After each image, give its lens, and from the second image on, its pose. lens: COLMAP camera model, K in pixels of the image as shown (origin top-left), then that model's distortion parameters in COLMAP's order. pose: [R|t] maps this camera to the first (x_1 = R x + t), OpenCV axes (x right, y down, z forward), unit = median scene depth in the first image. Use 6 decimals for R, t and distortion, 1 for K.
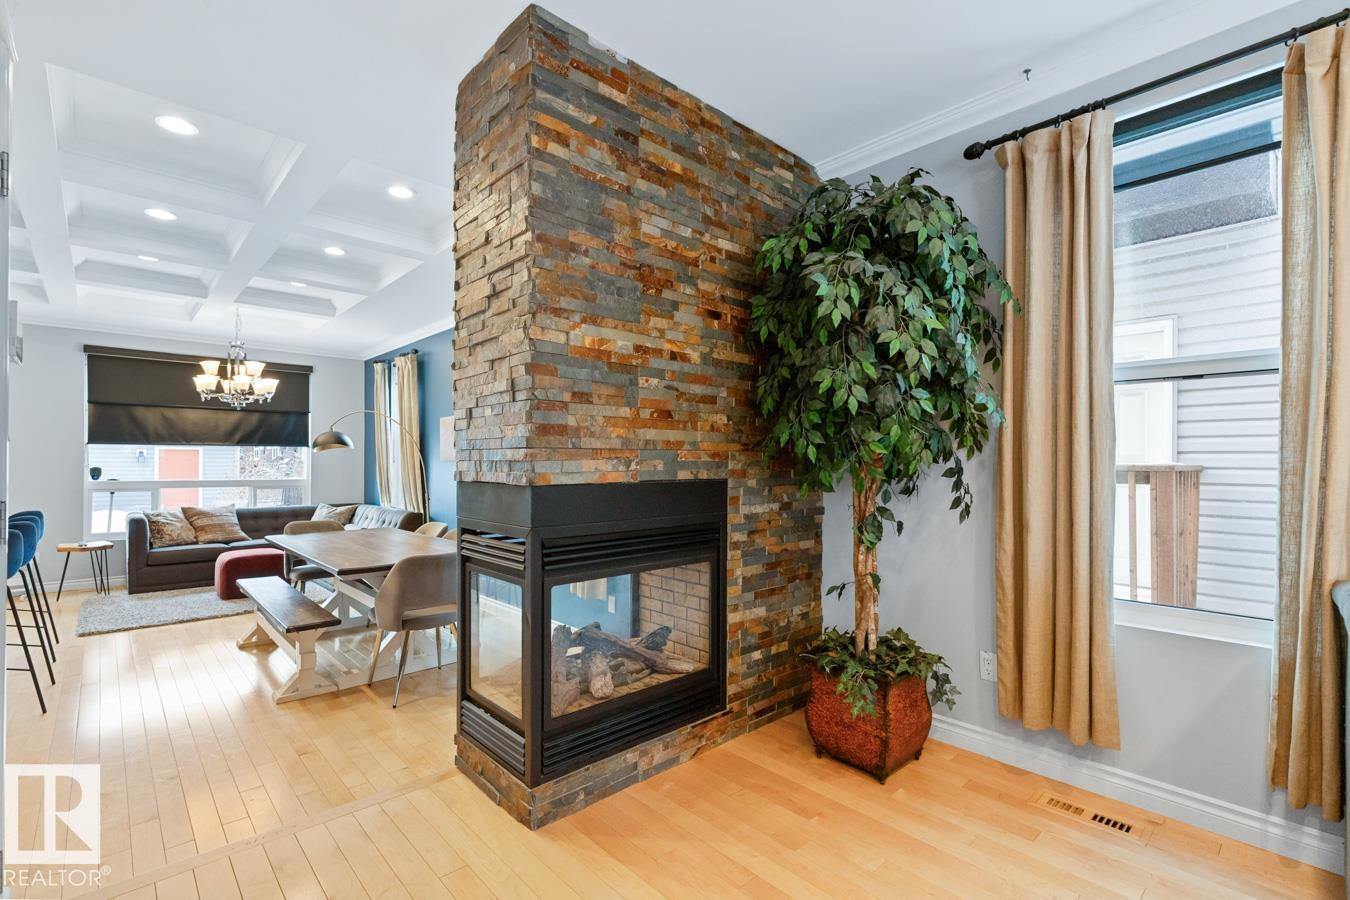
lens RADIAL K [[620.8, 0, 675.0], [0, 620.8, 459.2], [0, 0, 1]] dist [0.000773, 0.000248]
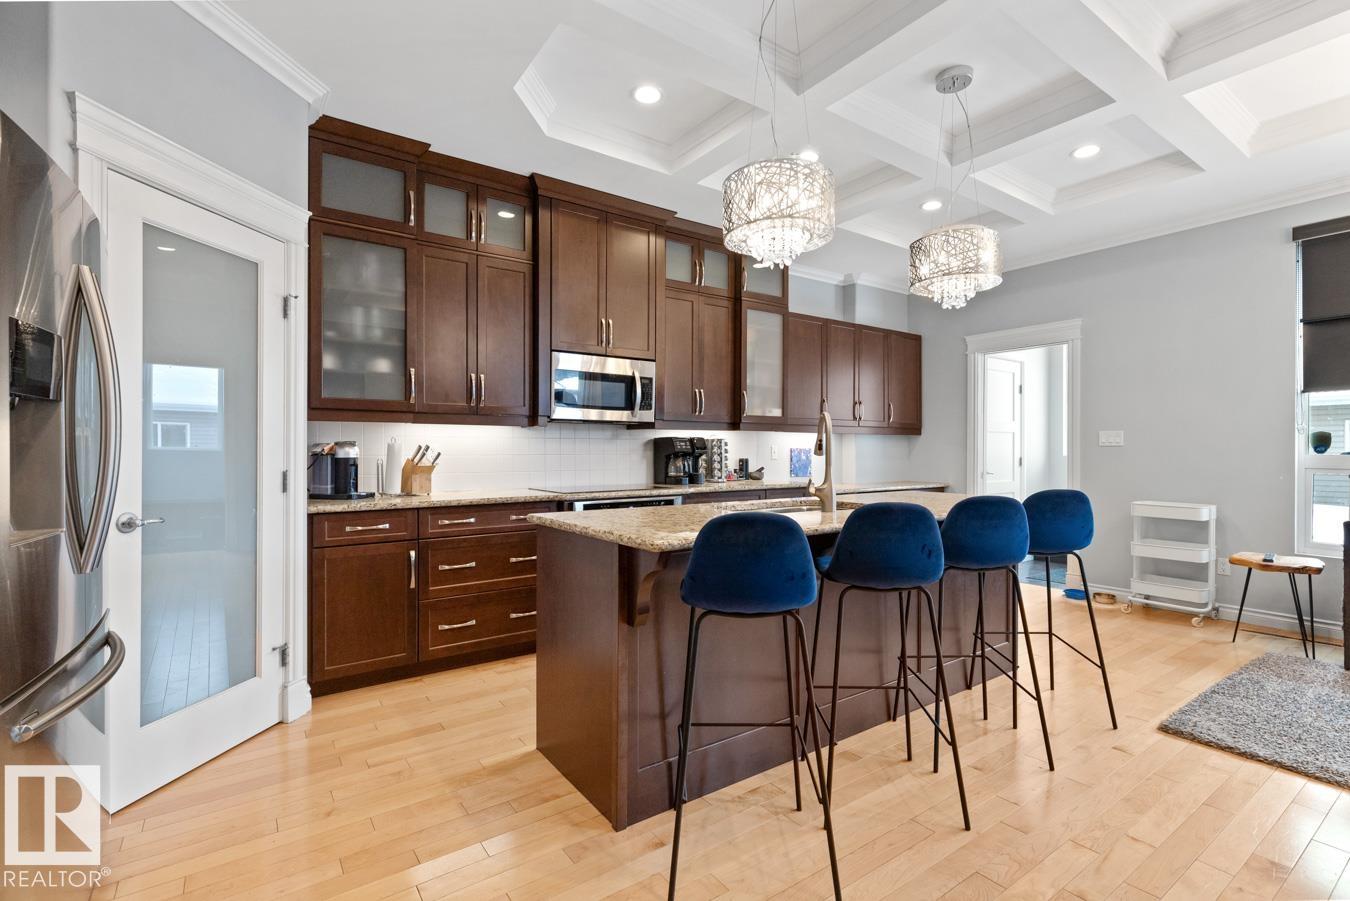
lens RADIAL K [[620.8, 0, 665.4], [0, 620.8, 452.4], [0, 0, 1]] dist [0.000773, 0.000248]
pose [[-0.147660, -0.000584, -0.989038, -0.255595], [0.005414, 0.999984, -0.001399, 0.030251], [0.989023, -0.005561, -0.147654, 0.468298]]
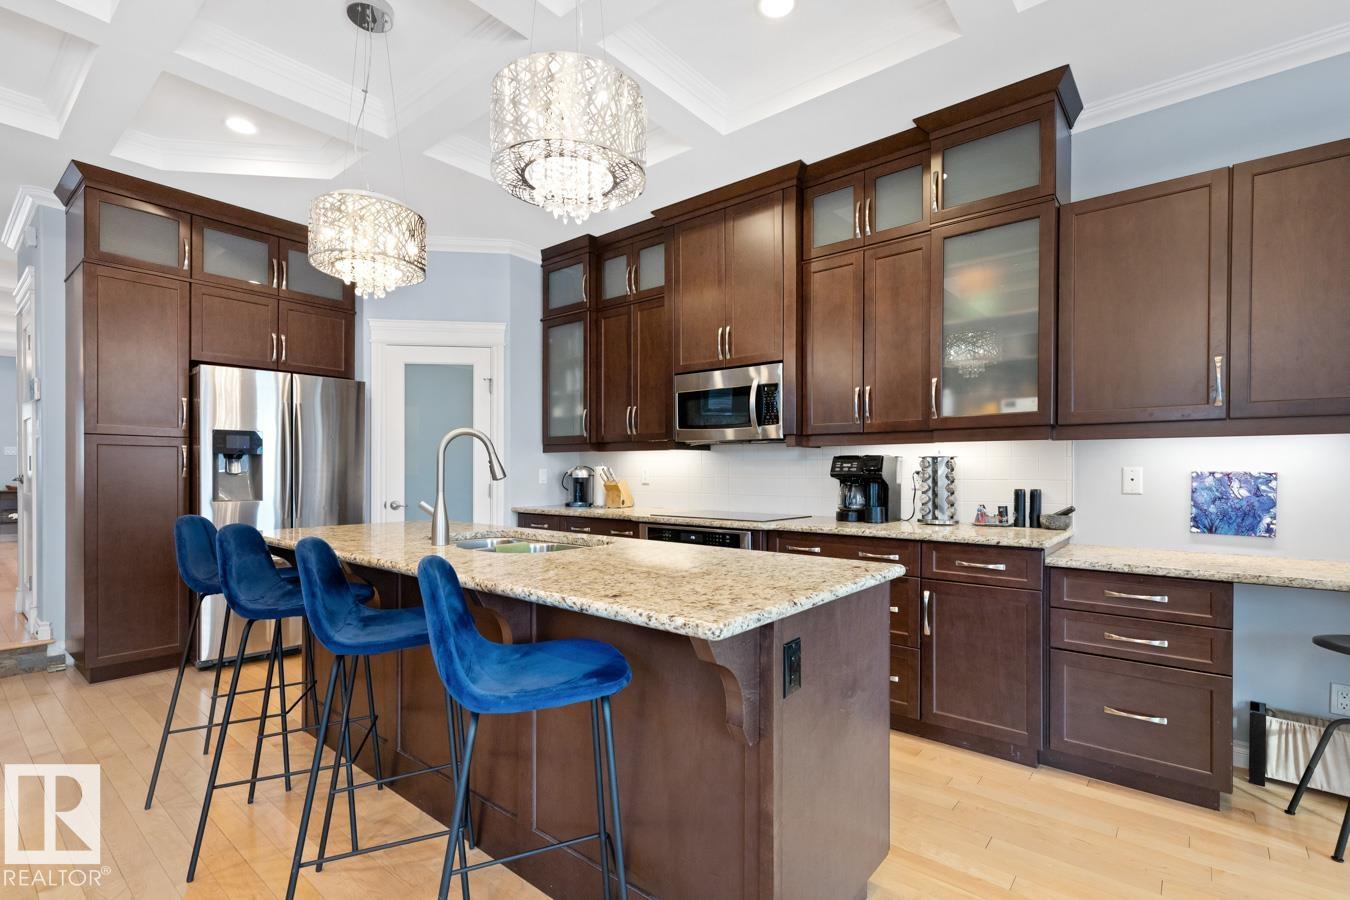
lens RADIAL K [[620.8, 0, 685.8], [0, 620.8, 472.9], [0, 0, 1]] dist [0.000773, 0.000248]
pose [[-0.991010, -0.006437, -0.133630, -0.720207], [-0.006391, 0.999979, -0.000777, 0.027333], [0.133632, 0.000084, -0.991031, 0.841486]]
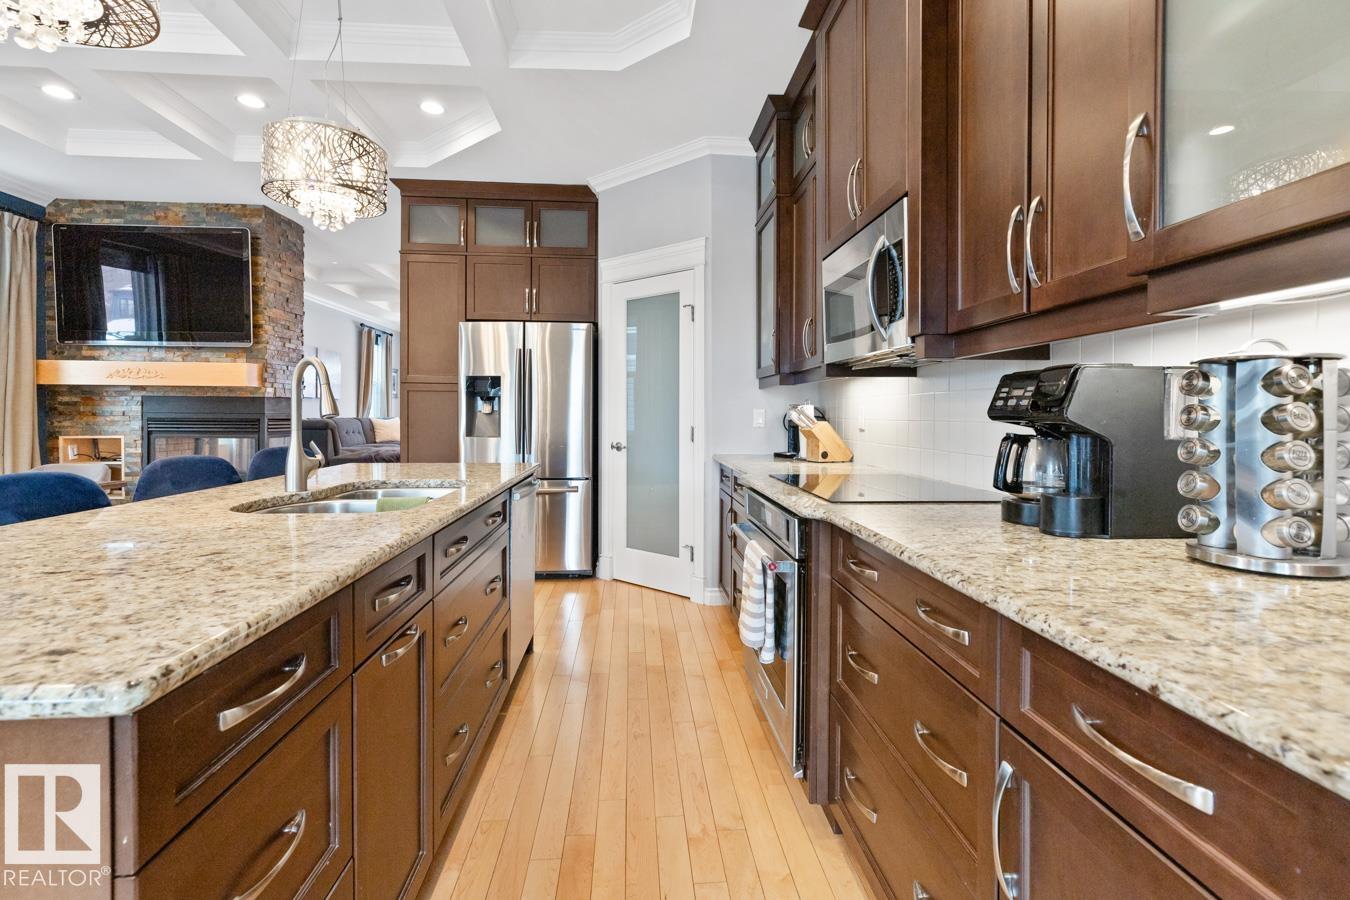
lens RADIAL K [[620.8, 0, 680.8], [0, 620.8, 417.4], [0, 0, 1]] dist [0.000773, 0.000248]
pose [[-0.780388, -0.010944, 0.625200, -0.947388], [-0.008146, 0.999940, 0.007334, 0.027887], [-0.625243, 0.000631, -0.780430, 0.618812]]
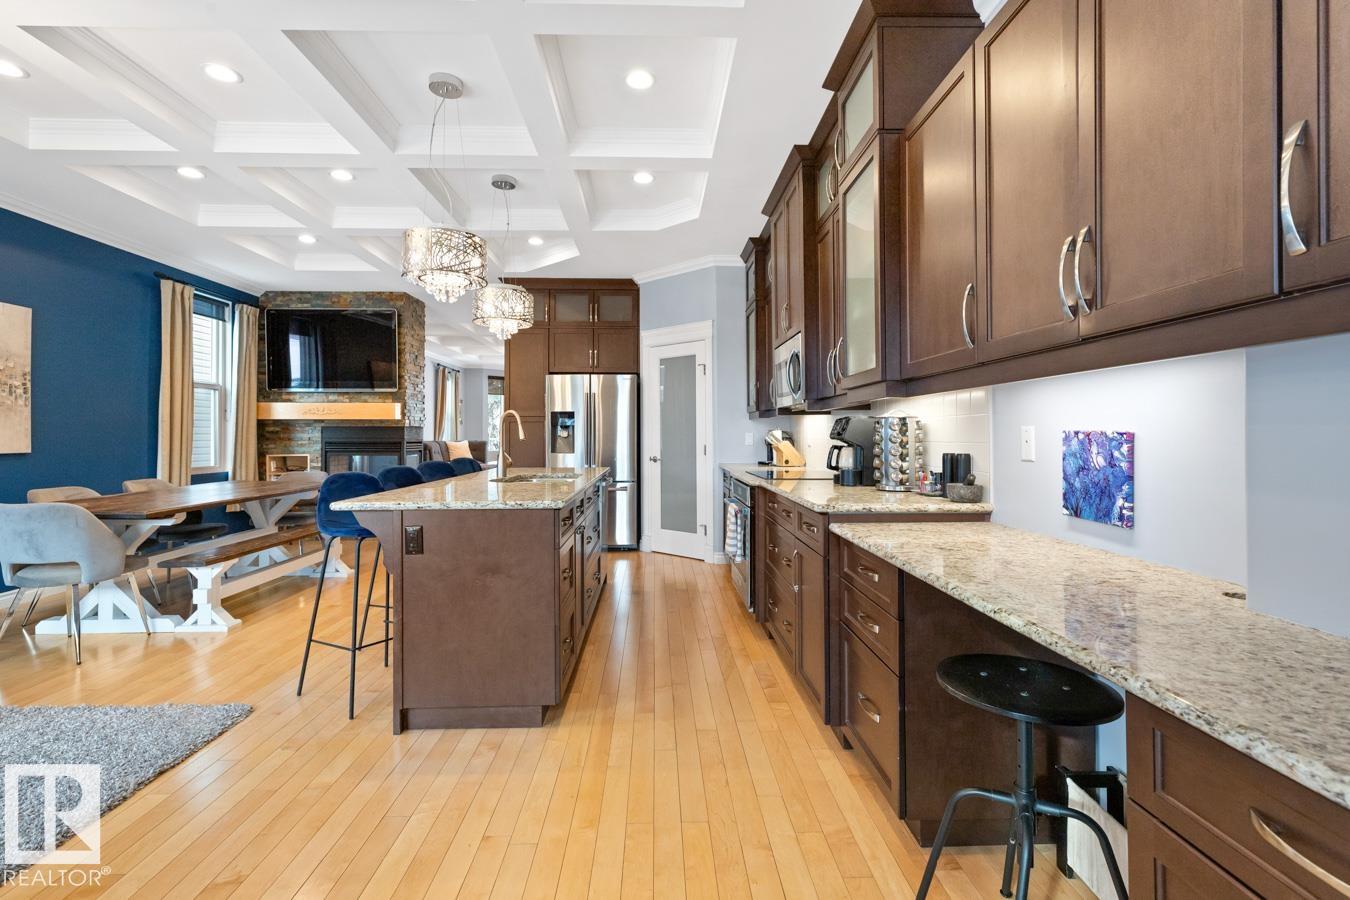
lens RADIAL K [[620.8, 0, 665.3], [0, 620.8, 430.5], [0, 0, 1]] dist [0.000773, 0.000248]
pose [[-0.740373, 0.003480, 0.672188, -1.127855], [-0.001017, 0.999980, -0.006297, 0.025966], [-0.672196, -0.005345, -0.740354, 0.830177]]
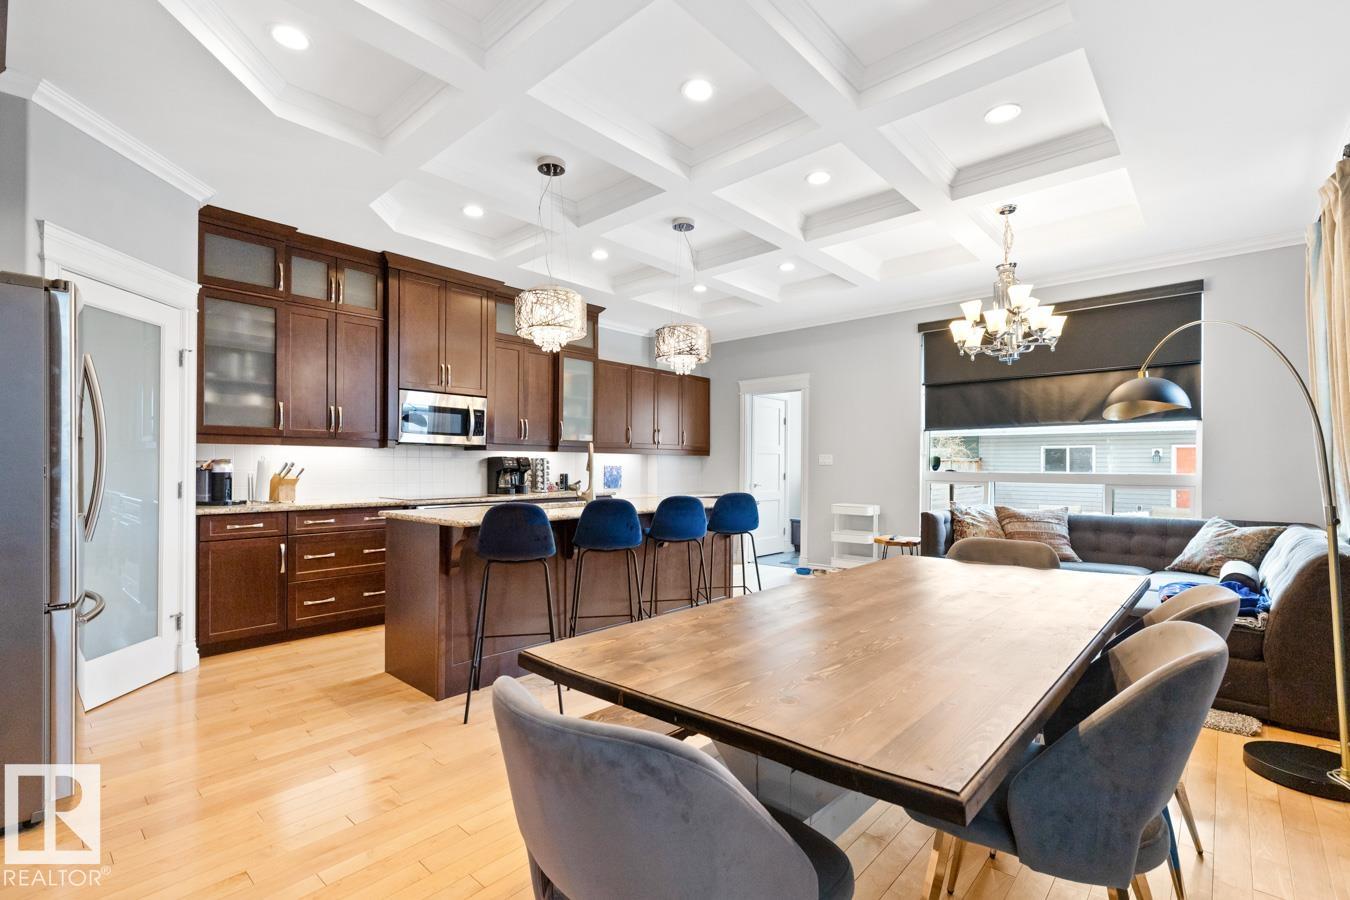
lens RADIAL K [[620.8, 0, 675.7], [0, 620.8, 466.2], [0, 0, 1]] dist [0.000773, 0.000248]
pose [[0.083192, -0.004211, -0.996525, -0.057477], [0.002704, 0.999988, -0.004000, 0.029936], [0.996530, -0.002362, 0.083202, 0.541621]]
